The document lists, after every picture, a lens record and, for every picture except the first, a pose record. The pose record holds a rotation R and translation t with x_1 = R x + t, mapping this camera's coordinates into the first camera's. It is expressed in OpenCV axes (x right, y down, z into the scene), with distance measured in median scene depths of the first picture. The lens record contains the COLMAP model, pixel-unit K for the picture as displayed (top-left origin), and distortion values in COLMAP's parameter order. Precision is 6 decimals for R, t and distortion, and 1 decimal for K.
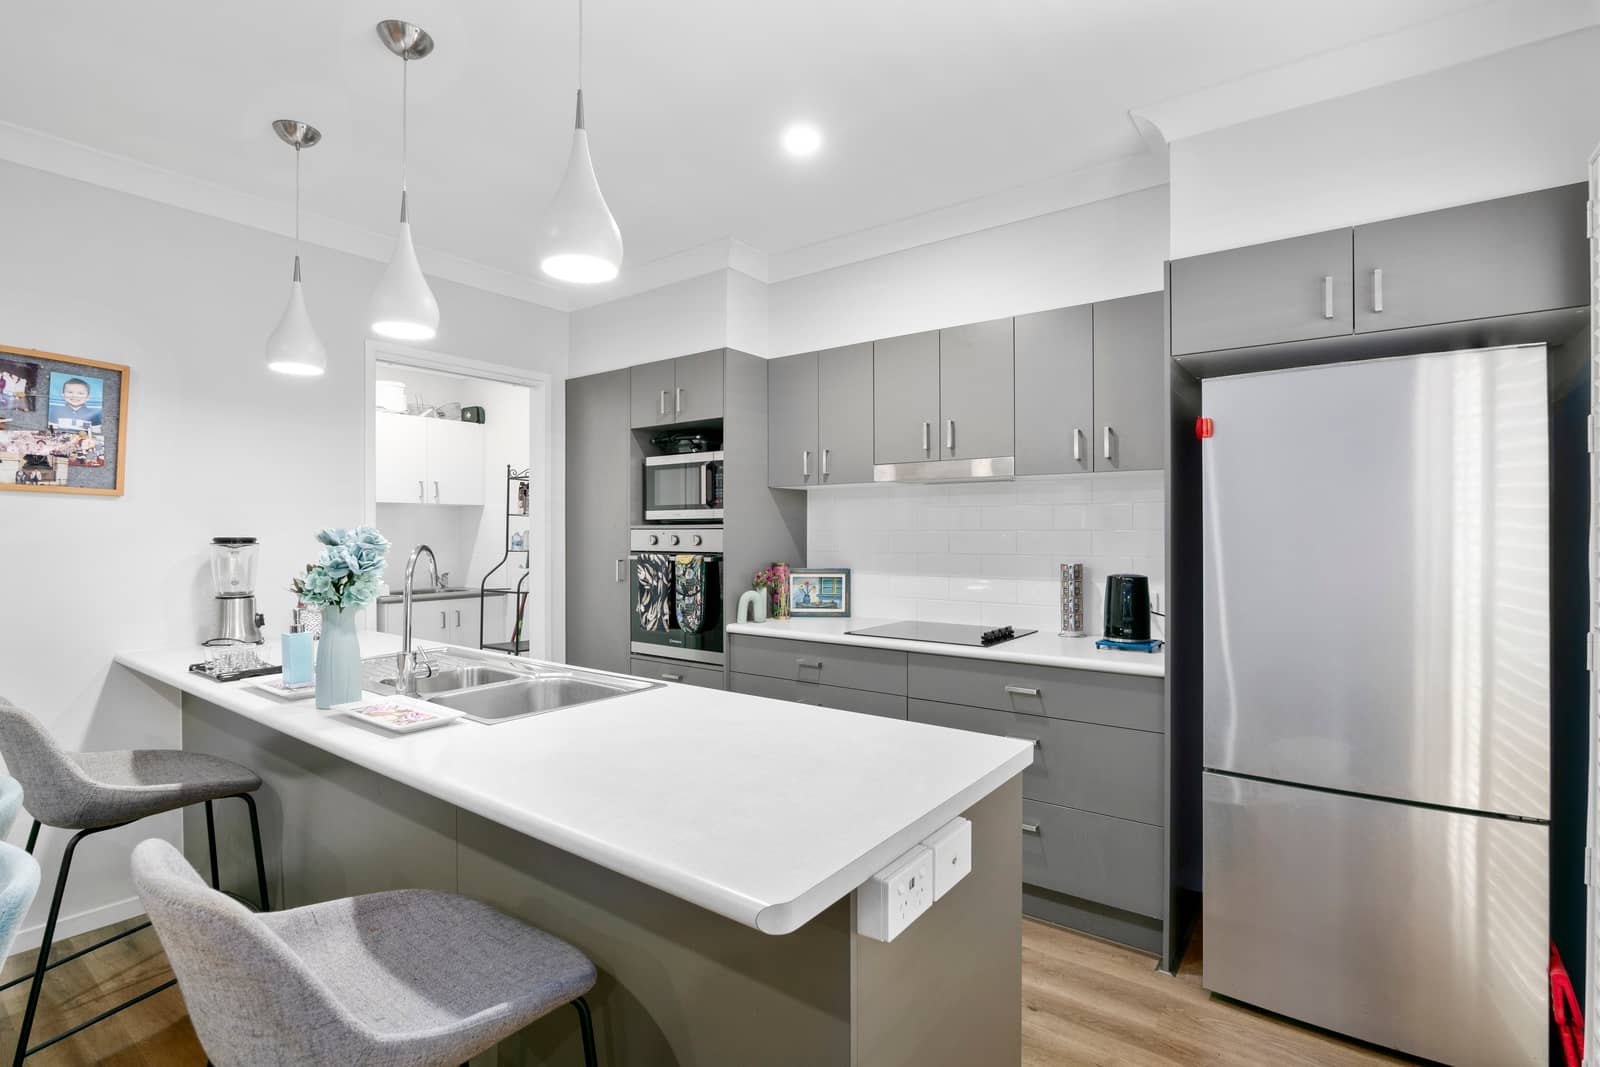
lens RADIAL K [[755.9, 0, 800.0], [0, 755.9, 533.5], [0, 0, 1]] dist [-0.017389, 0.000498]
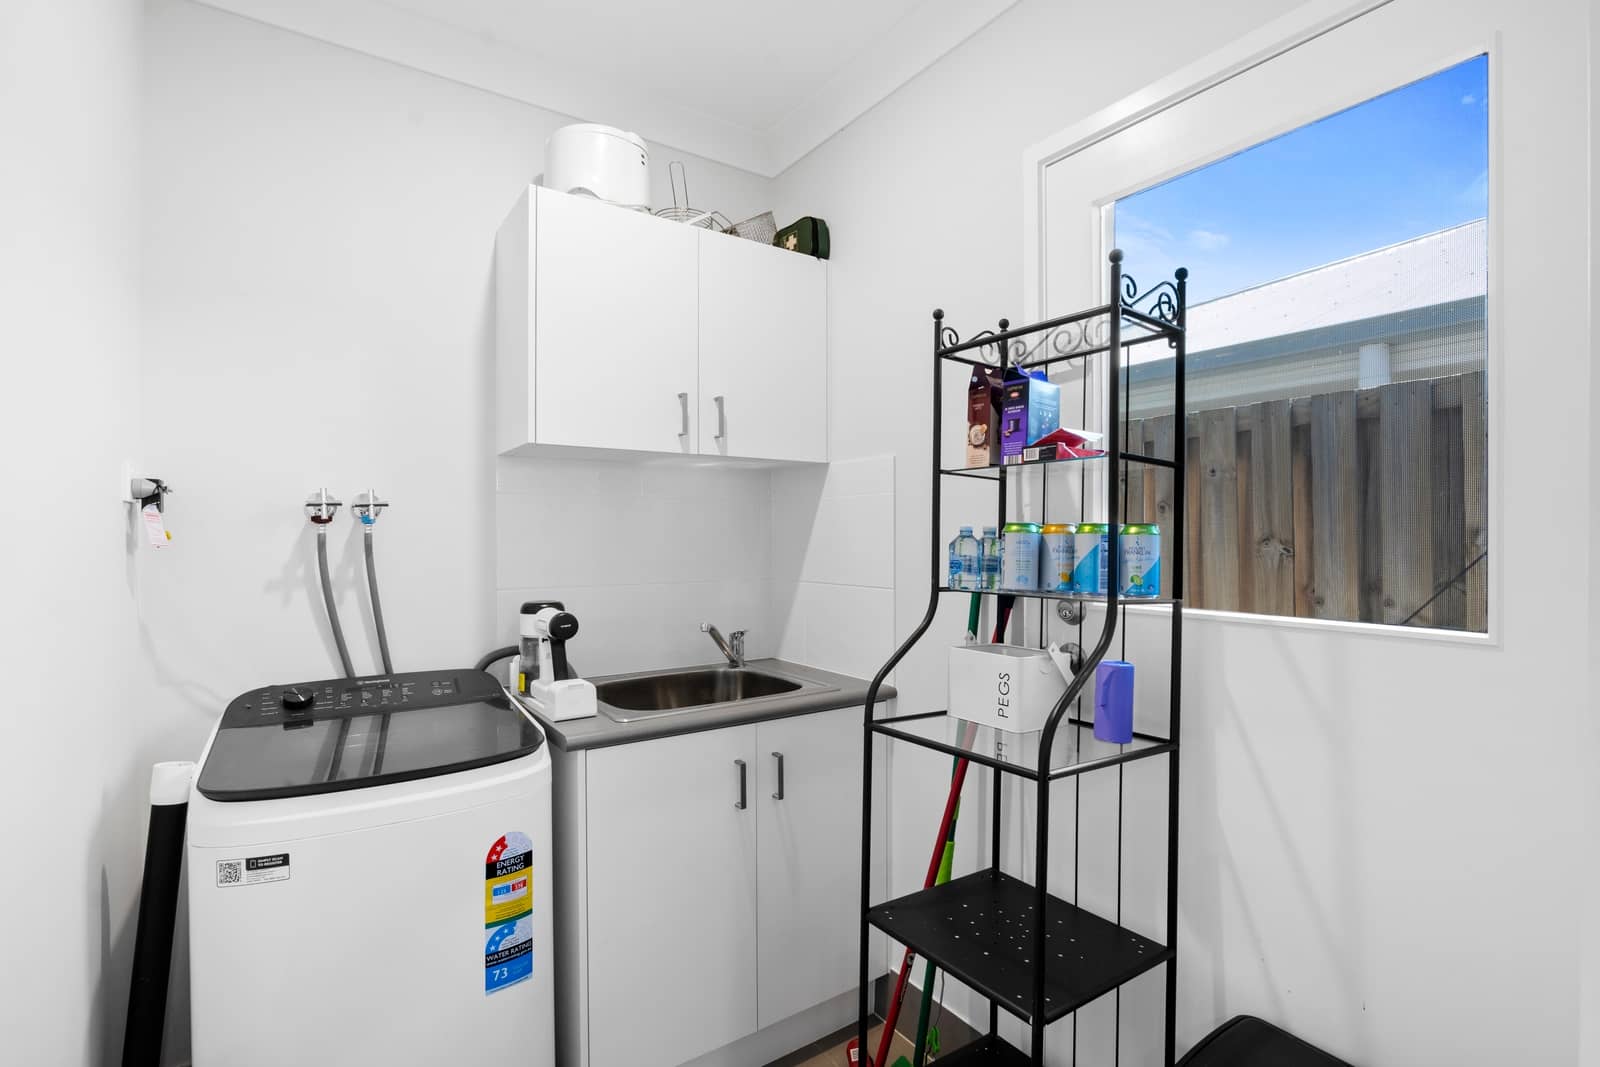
lens RADIAL K [[755.9, 0, 800.0], [0, 755.9, 533.5], [0, 0, 1]] dist [-0.017389, 0.000498]
pose [[0.949712, 0.000920, -0.313124, -0.331237], [-0.002740, 0.999982, -0.005372, 0.002141], [0.313113, 0.005960, 0.949697, 0.662655]]
